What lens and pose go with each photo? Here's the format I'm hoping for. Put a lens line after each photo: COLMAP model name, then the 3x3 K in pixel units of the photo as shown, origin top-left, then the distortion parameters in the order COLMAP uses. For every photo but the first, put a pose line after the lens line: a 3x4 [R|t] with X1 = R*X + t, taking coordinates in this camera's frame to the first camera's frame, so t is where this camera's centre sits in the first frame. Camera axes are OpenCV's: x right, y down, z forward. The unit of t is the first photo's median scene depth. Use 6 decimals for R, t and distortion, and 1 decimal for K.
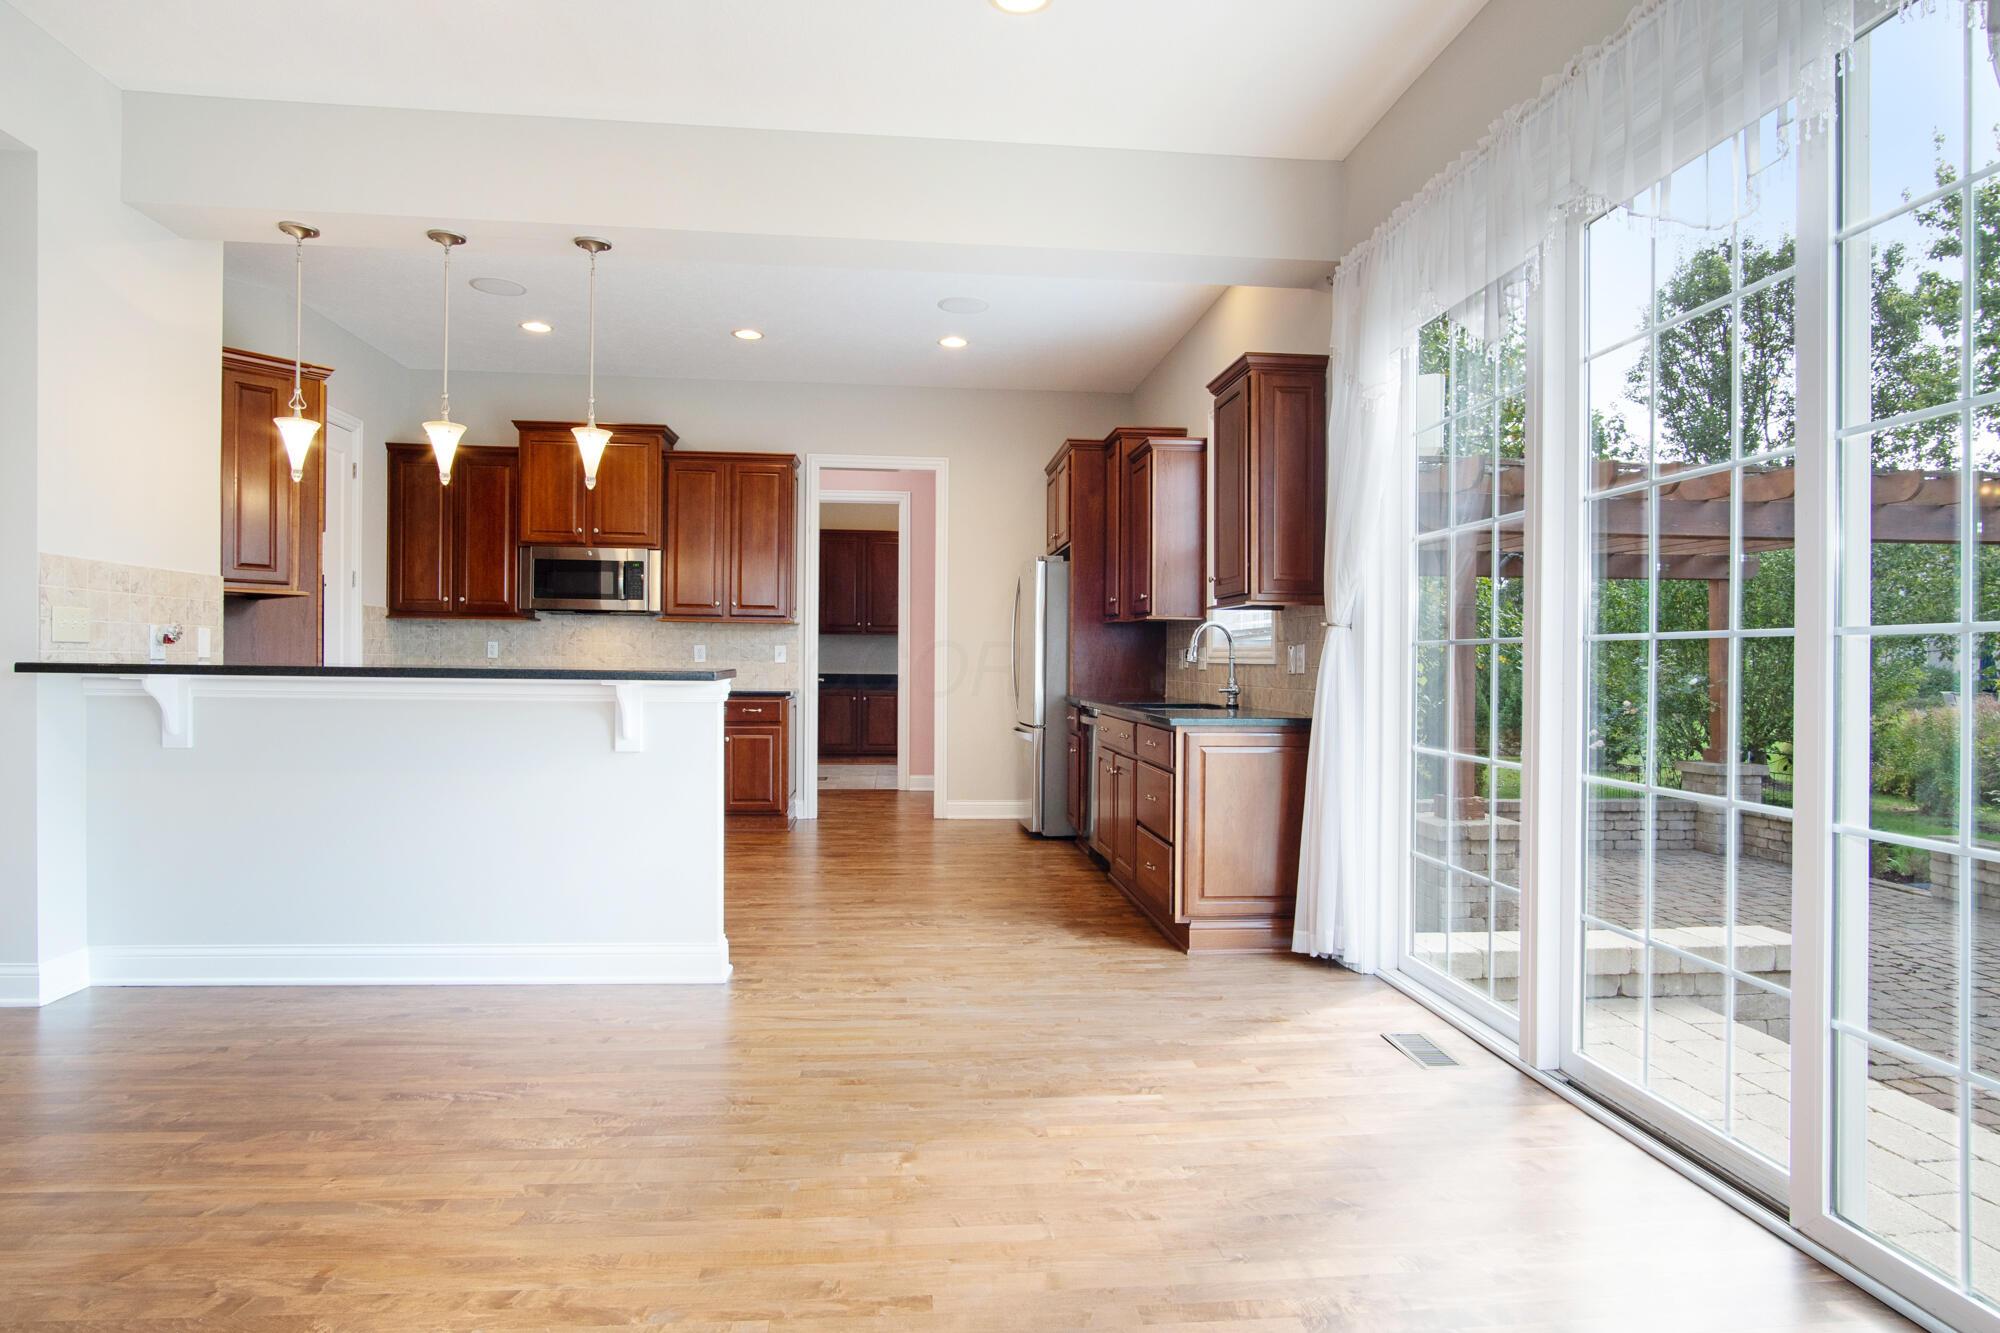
lens RADIAL K [[1102.3, 0, 997.6], [0, 1102.3, 659.4], [0, 0, 1]] dist [-0.031486, 0.000120]
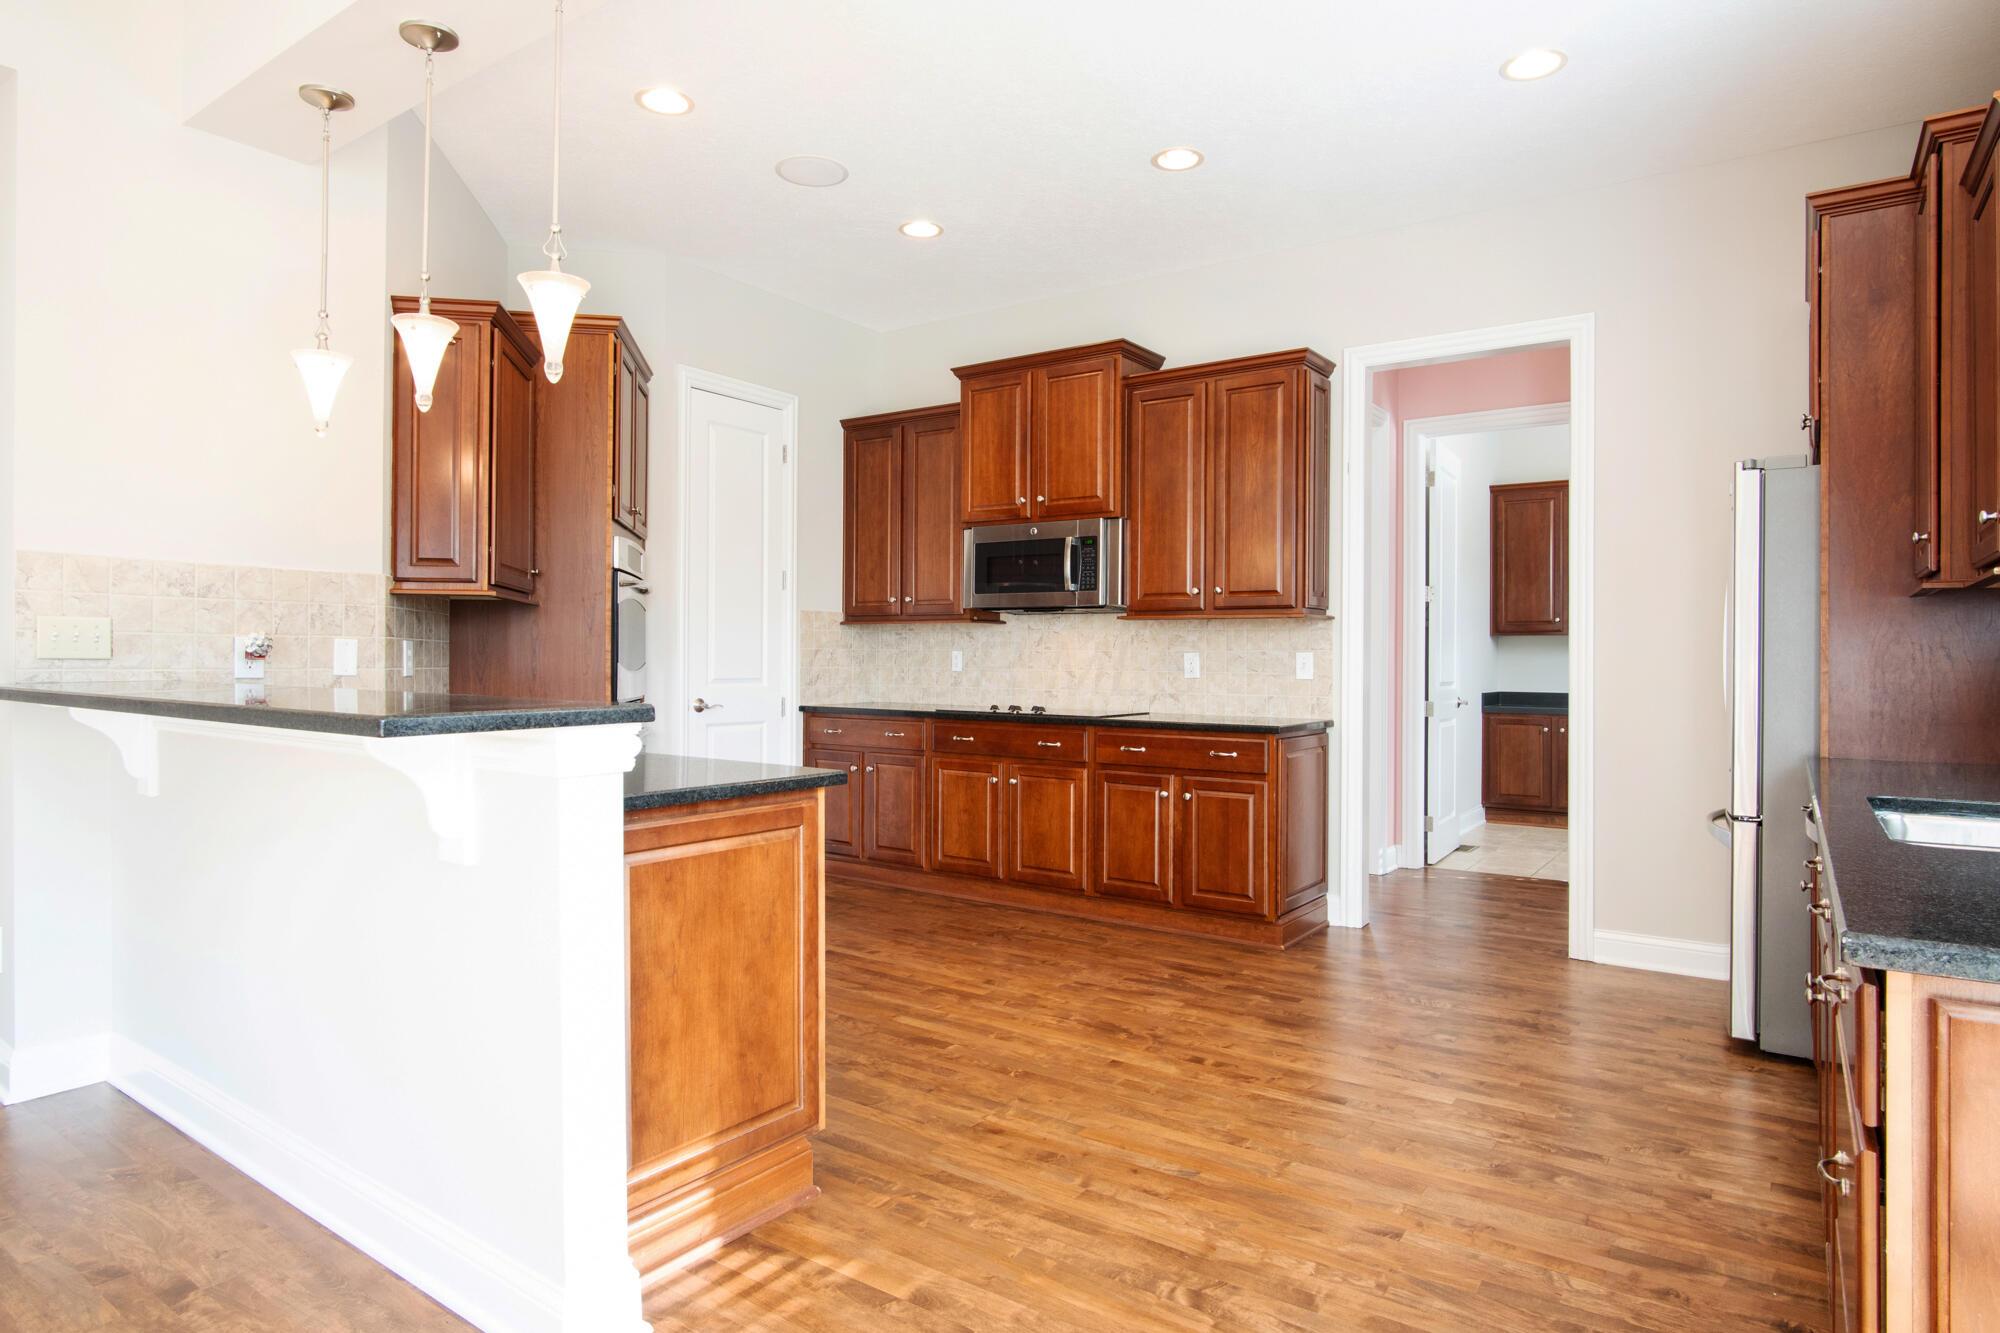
lens RADIAL K [[1131.1, 0, 985.4], [0, 1131.1, 664.9], [0, 0, 1]] dist [-0.022849, -0.000214]
pose [[0.749786, -0.002411, -0.661676, 0.106826], [0.001221, 0.999997, -0.002261, -0.004426], [0.661679, 0.000887, 0.749786, 0.408747]]
